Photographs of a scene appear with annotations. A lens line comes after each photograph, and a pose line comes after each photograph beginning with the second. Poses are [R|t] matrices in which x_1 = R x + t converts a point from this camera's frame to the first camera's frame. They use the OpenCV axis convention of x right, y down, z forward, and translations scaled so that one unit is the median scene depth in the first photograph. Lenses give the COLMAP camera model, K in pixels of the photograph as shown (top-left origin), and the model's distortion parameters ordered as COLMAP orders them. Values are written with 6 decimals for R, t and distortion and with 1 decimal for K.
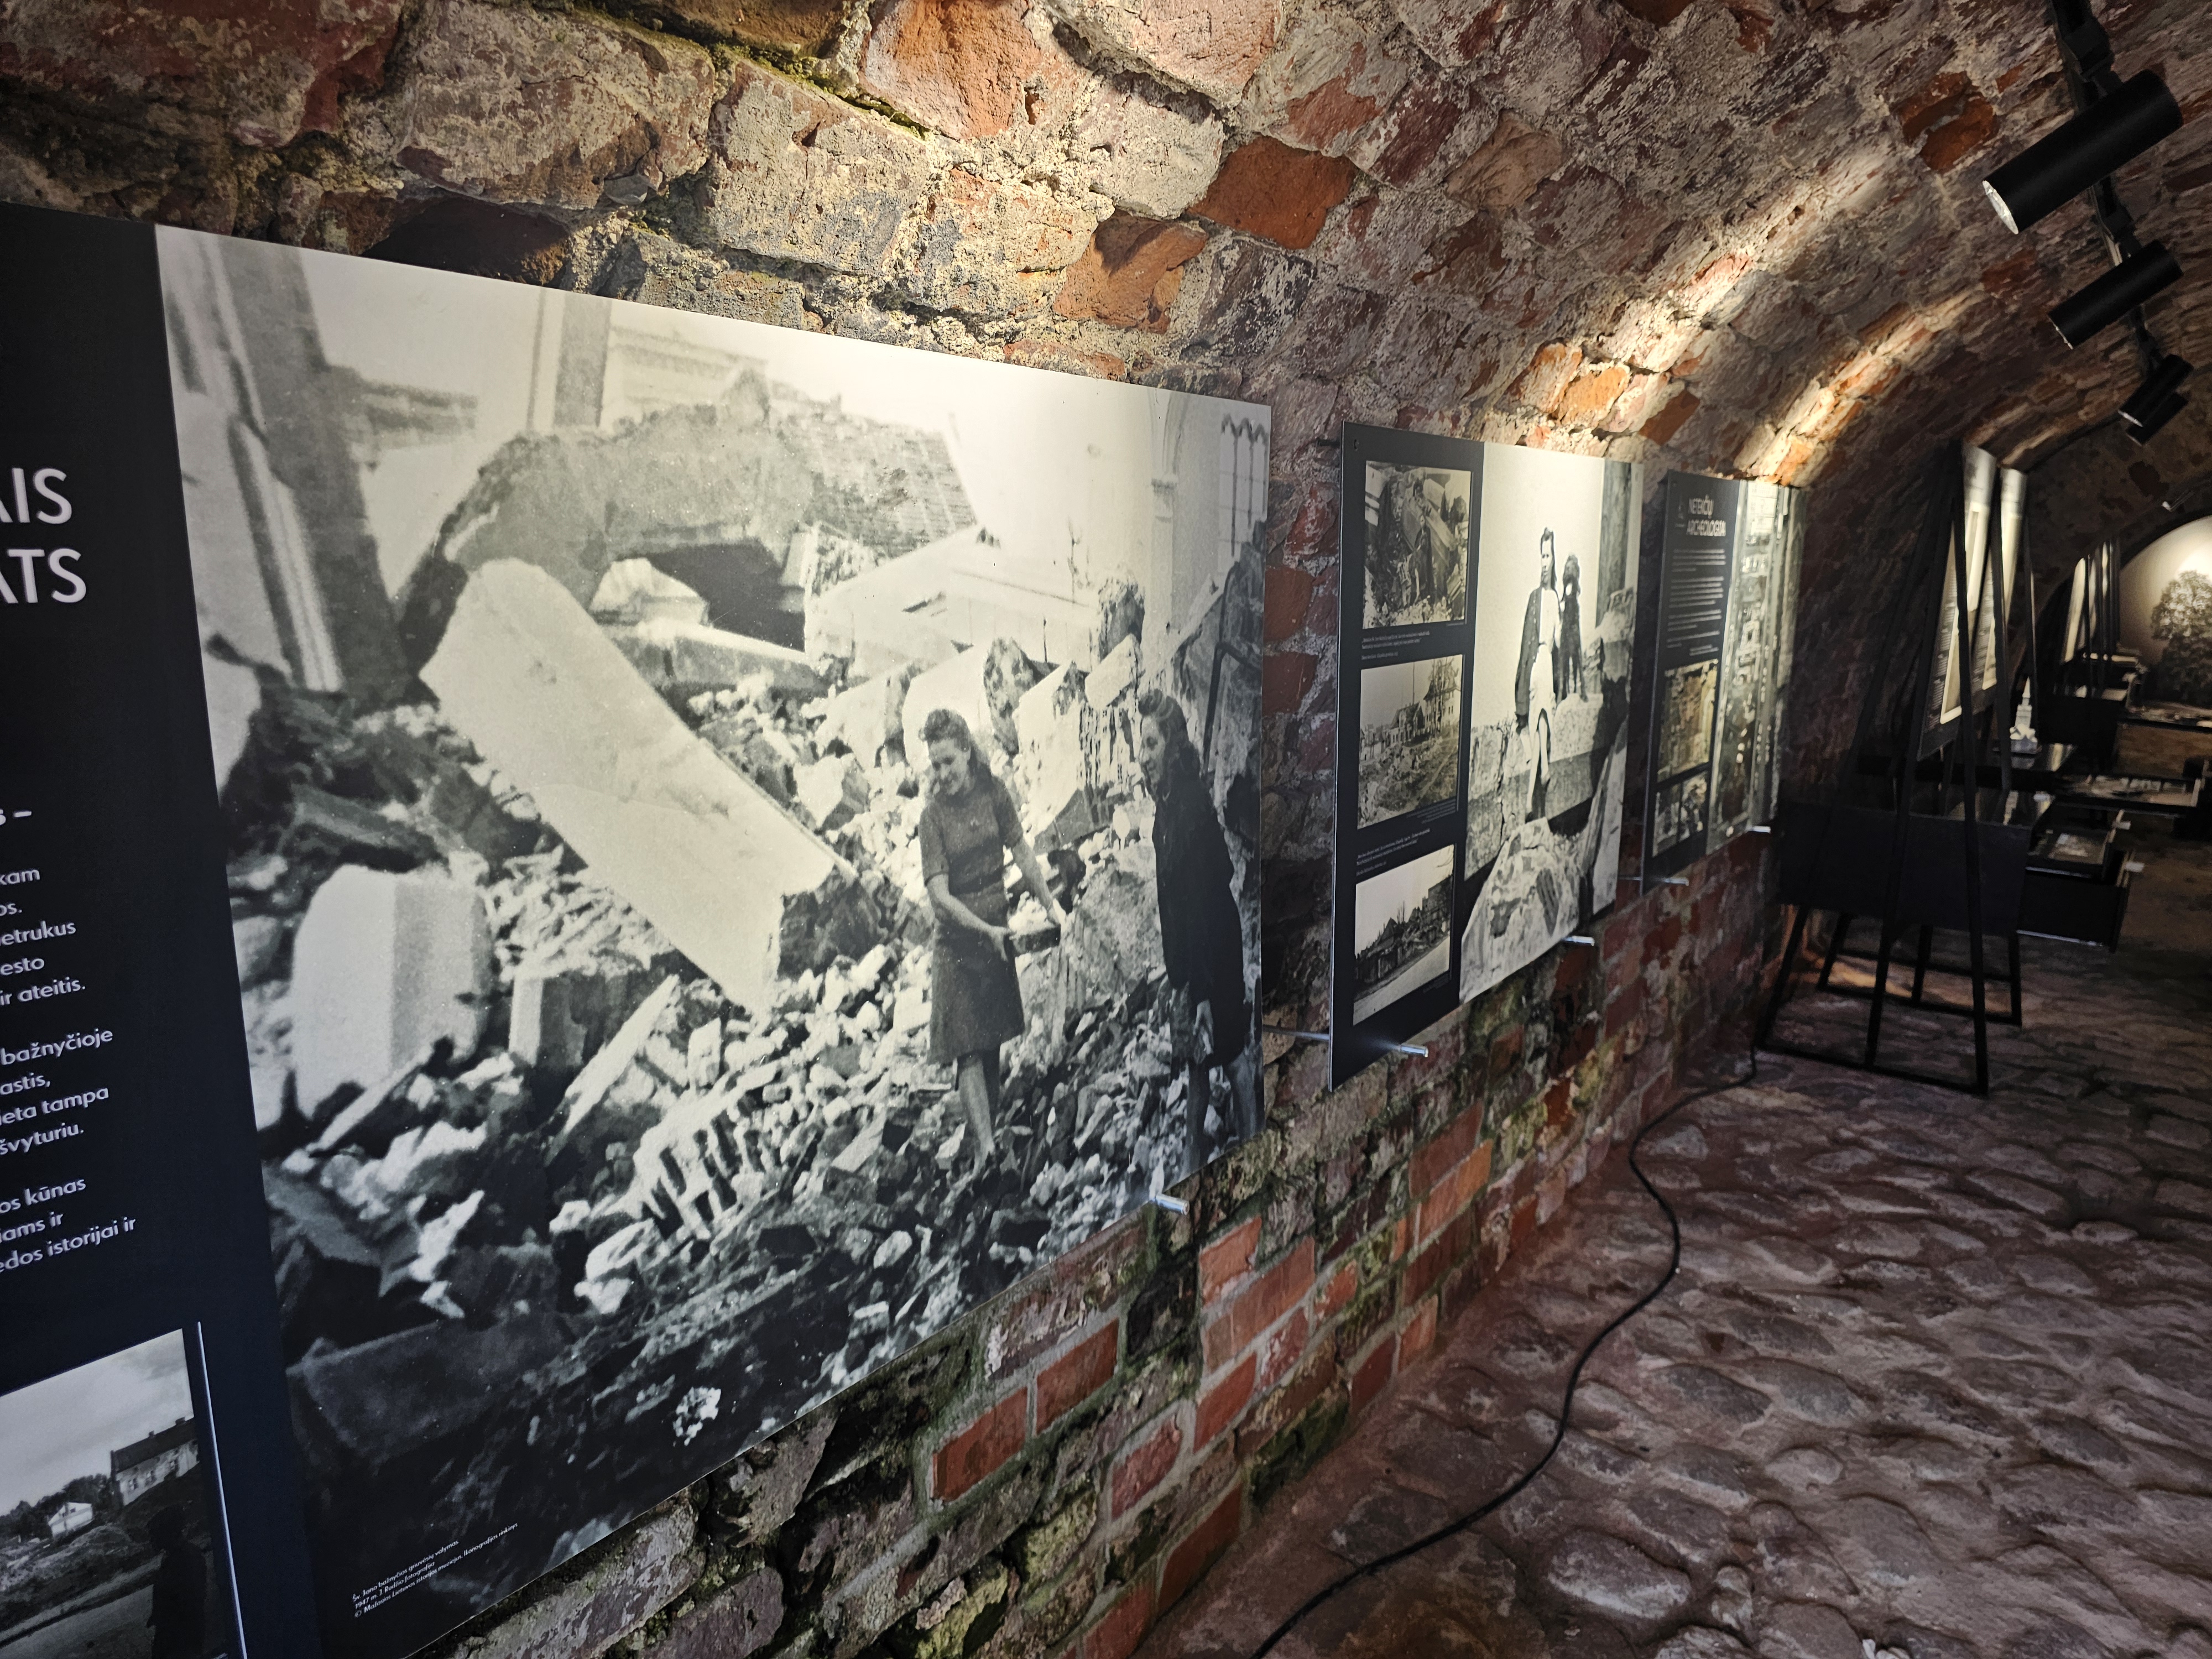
lens RADIAL K [[1508.9, 0, 1106.0], [0, 1508.9, 829.5], [0, 0, 1]] dist [0.057163, -0.047375]
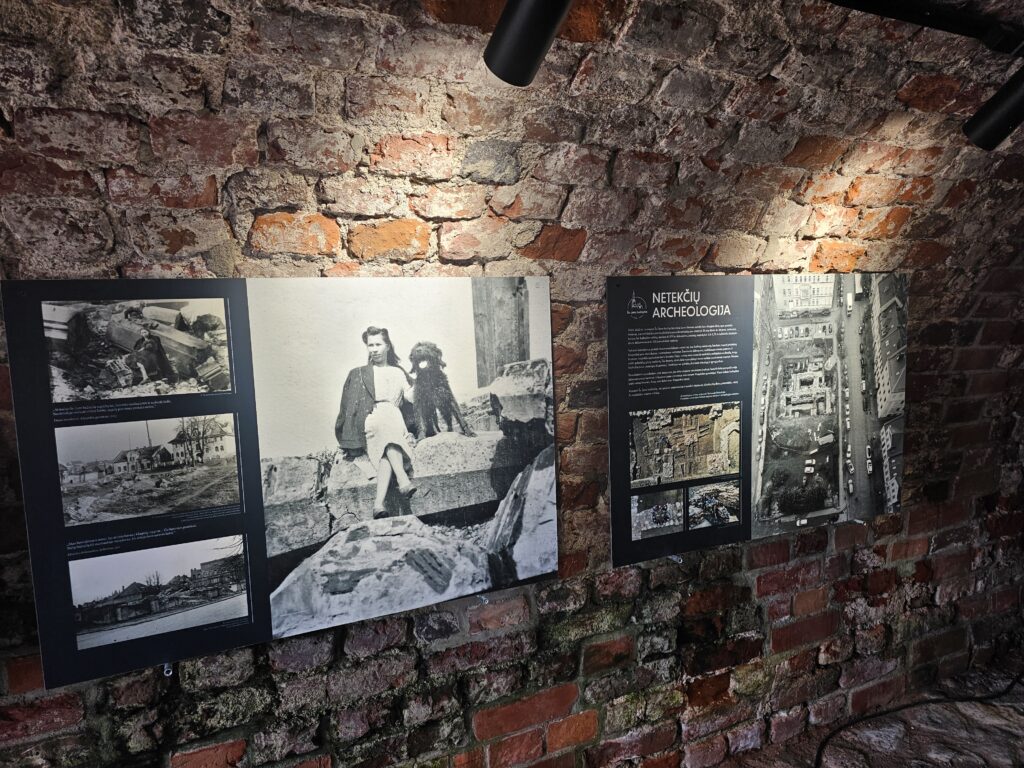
lens RADIAL K [[659.1, 0, 514.7], [0, 659.1, 383.1], [0, 0, 1]] dist [0.056012, -0.050243]
pose [[0.850751, 0.011682, -0.525438, 0.729938], [-0.054776, 0.996279, -0.066539, -0.101267], [0.522706, 0.085390, 0.848226, 0.494818]]
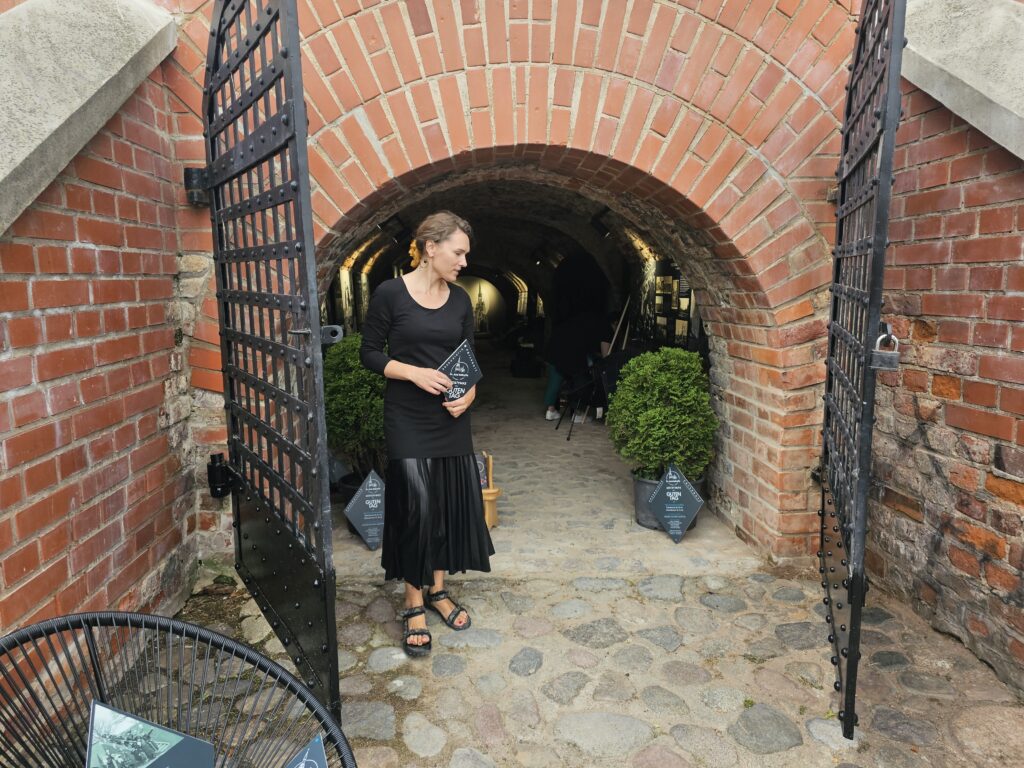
lens RADIAL K [[698.5, 0, 512.0], [0, 698.5, 384.0], [0, 0, 1]] dist [0.057163, -0.047375]
pose [[0.780443, -0.123523, 0.612903, -1.070414], [0.163718, 0.986460, -0.009663, 0.398137], [-0.603411, 0.107885, 0.790099, -1.836085]]
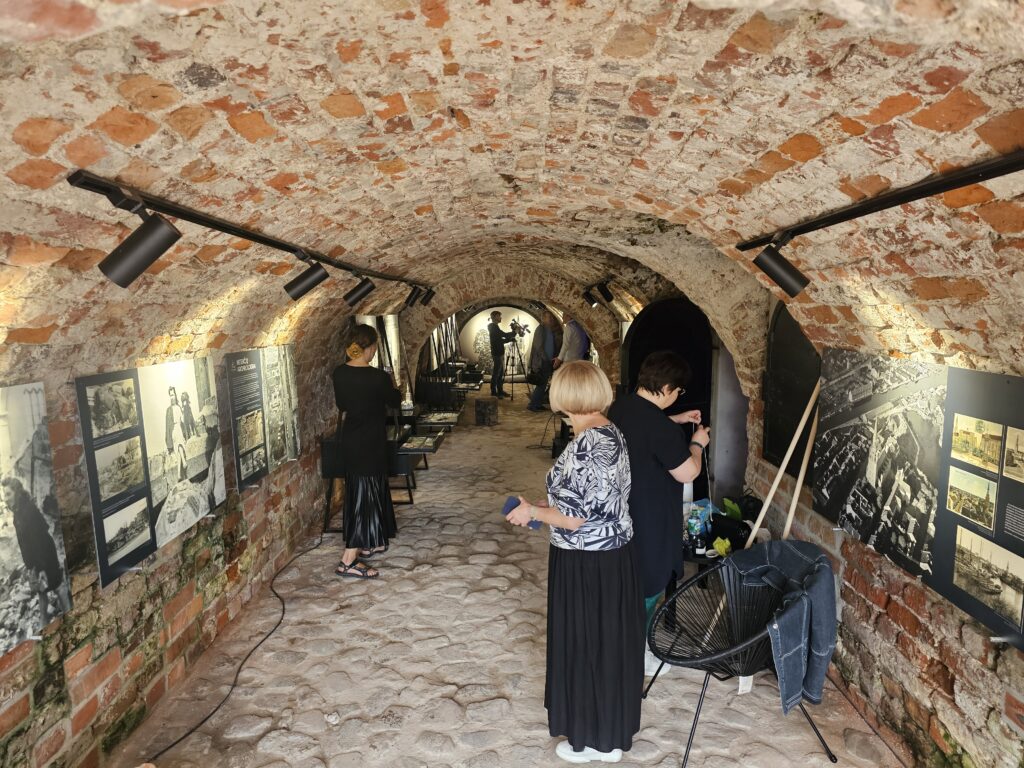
lens RADIAL K [[698.5, 0, 512.0], [0, 698.5, 384.0], [0, 0, 1]] dist [0.057163, -0.047375]
pose [[0.819841, -0.103557, 0.563149, 0.050682], [0.150597, 0.987881, -0.037581, -0.044677], [-0.552432, 0.115619, 0.825501, -0.531934]]
